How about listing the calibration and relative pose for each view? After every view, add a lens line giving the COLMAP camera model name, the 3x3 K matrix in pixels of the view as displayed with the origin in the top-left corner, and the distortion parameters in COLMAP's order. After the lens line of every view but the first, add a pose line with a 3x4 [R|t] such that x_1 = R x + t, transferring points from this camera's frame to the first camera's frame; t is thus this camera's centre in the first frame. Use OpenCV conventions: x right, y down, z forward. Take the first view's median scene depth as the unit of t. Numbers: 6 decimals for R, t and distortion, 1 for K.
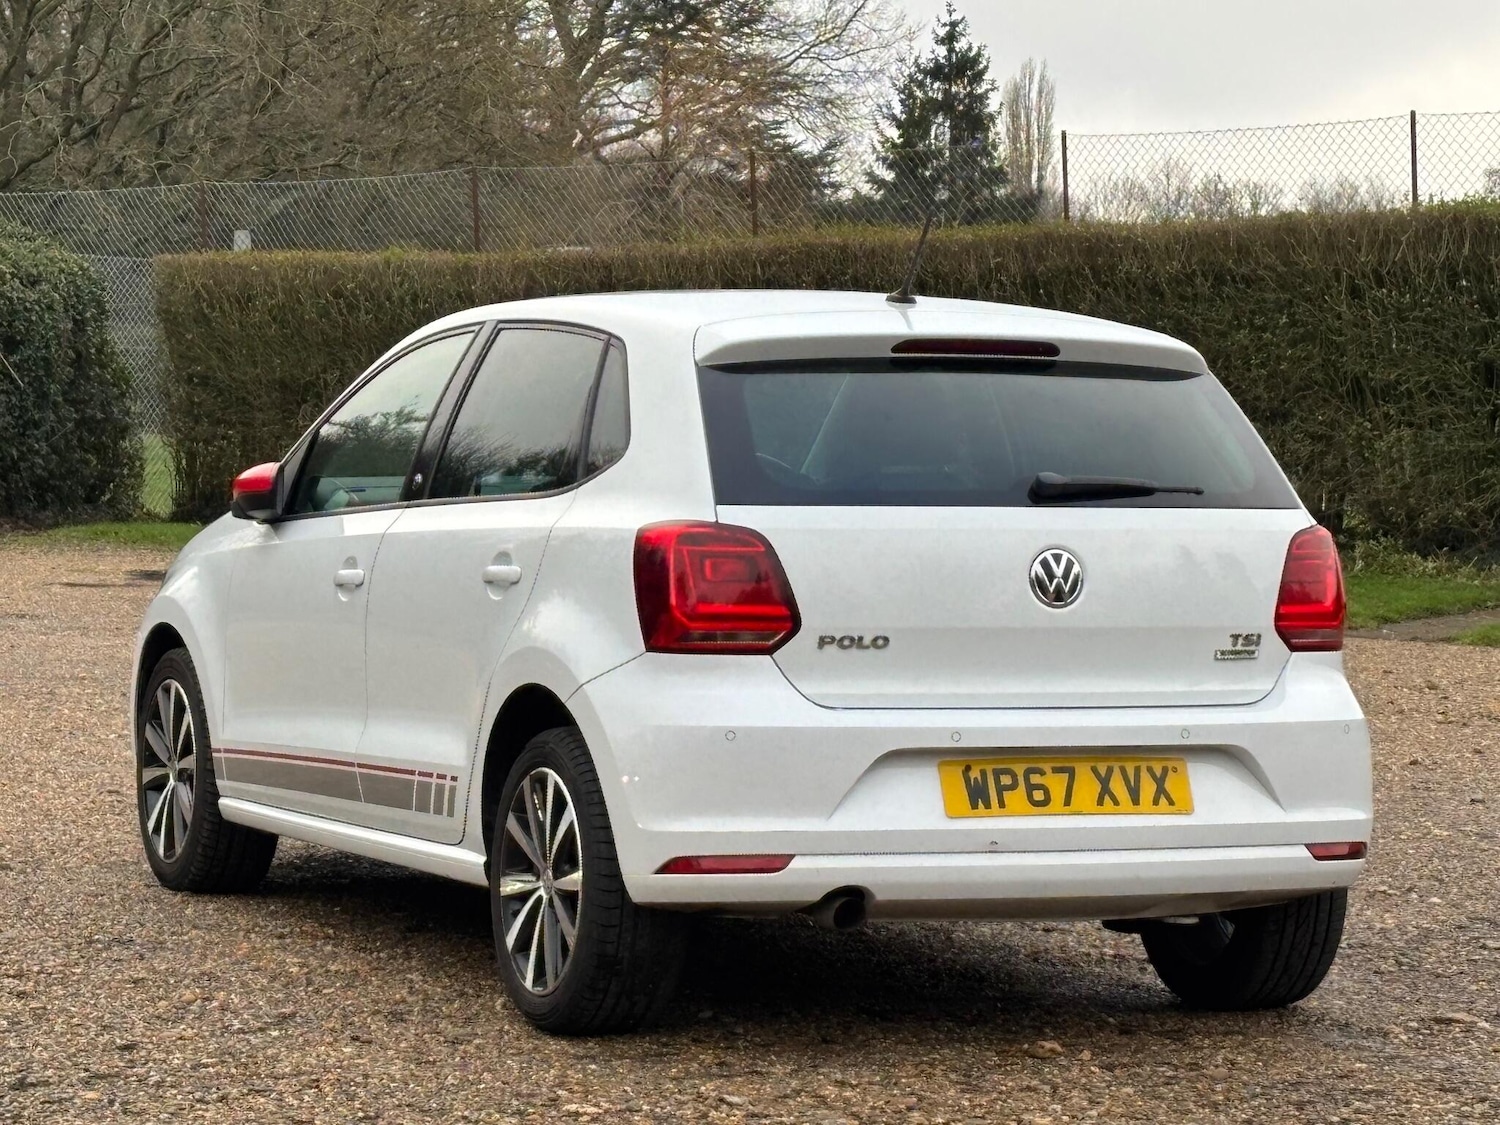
lens RADIAL K [[5519.9, 0, 750.0], [0, 5519.9, 562.5], [0, 0, 1]] dist [0.153695, -1.883355]
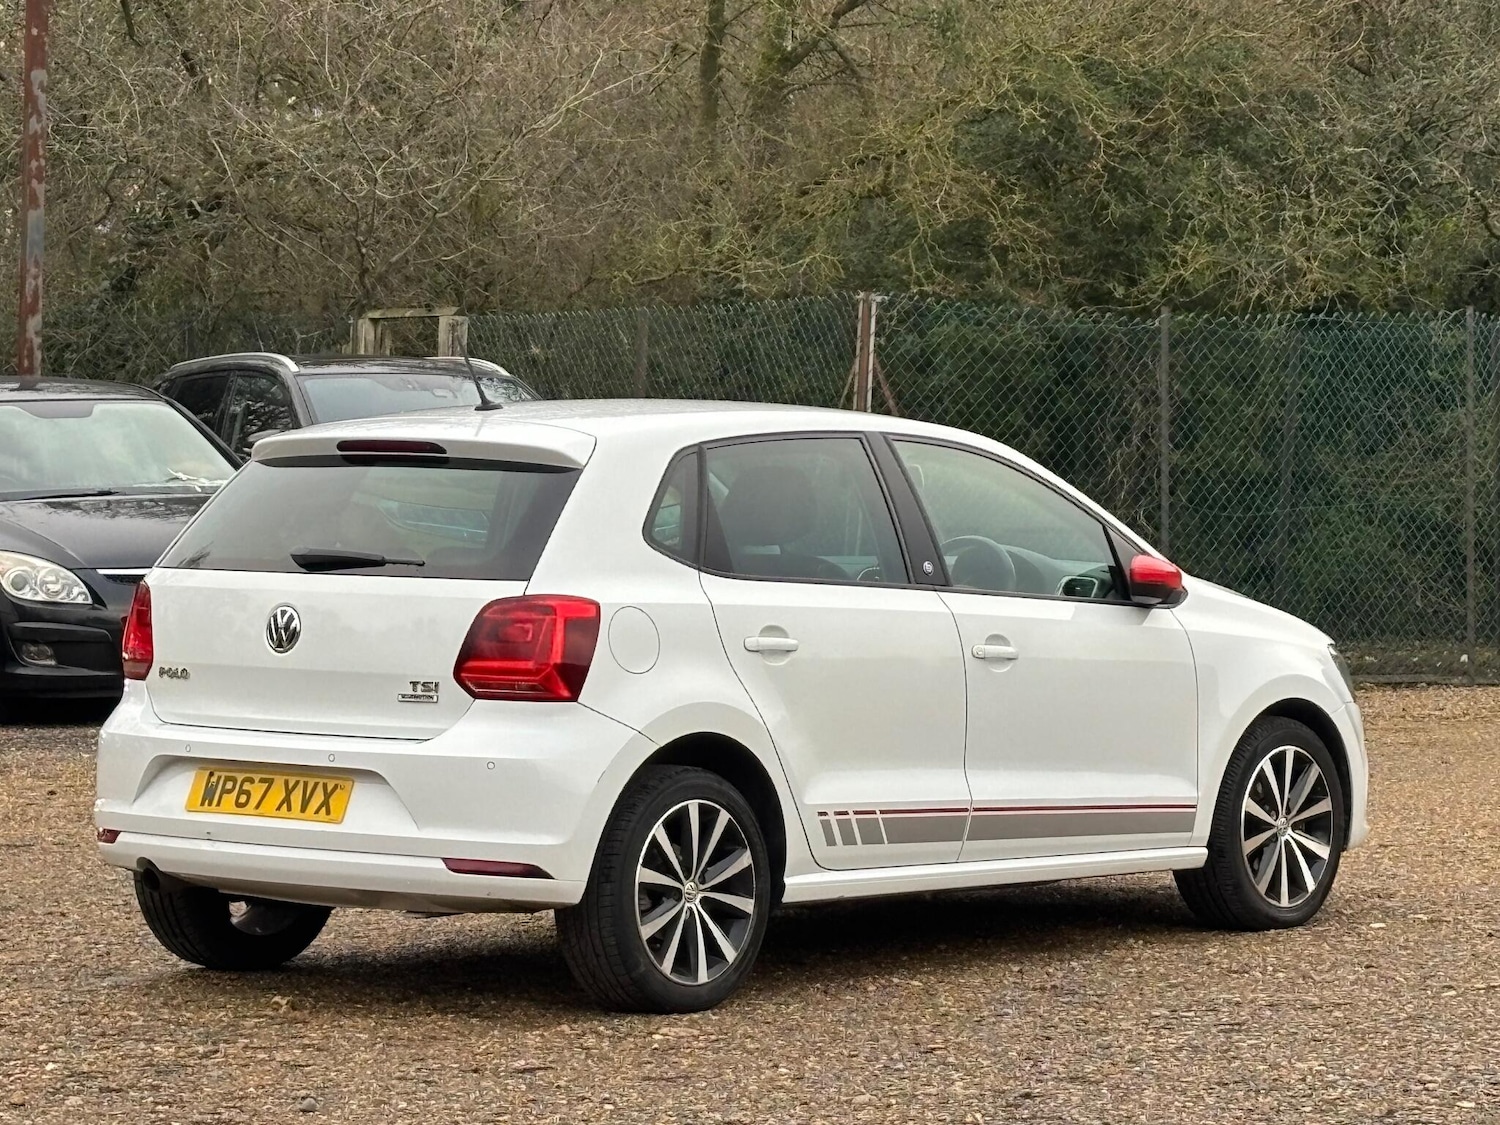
lens RADIAL K [[5519.9, 0, 750.0], [0, 5519.9, 562.5], [0, 0, 1]] dist [0.153695, -1.883355]
pose [[0.444426, 0.010864, -0.895750, 1.234581], [-0.039138, 0.999207, -0.007300, -0.007398], [0.894960, 0.038302, 0.444498, 0.533514]]
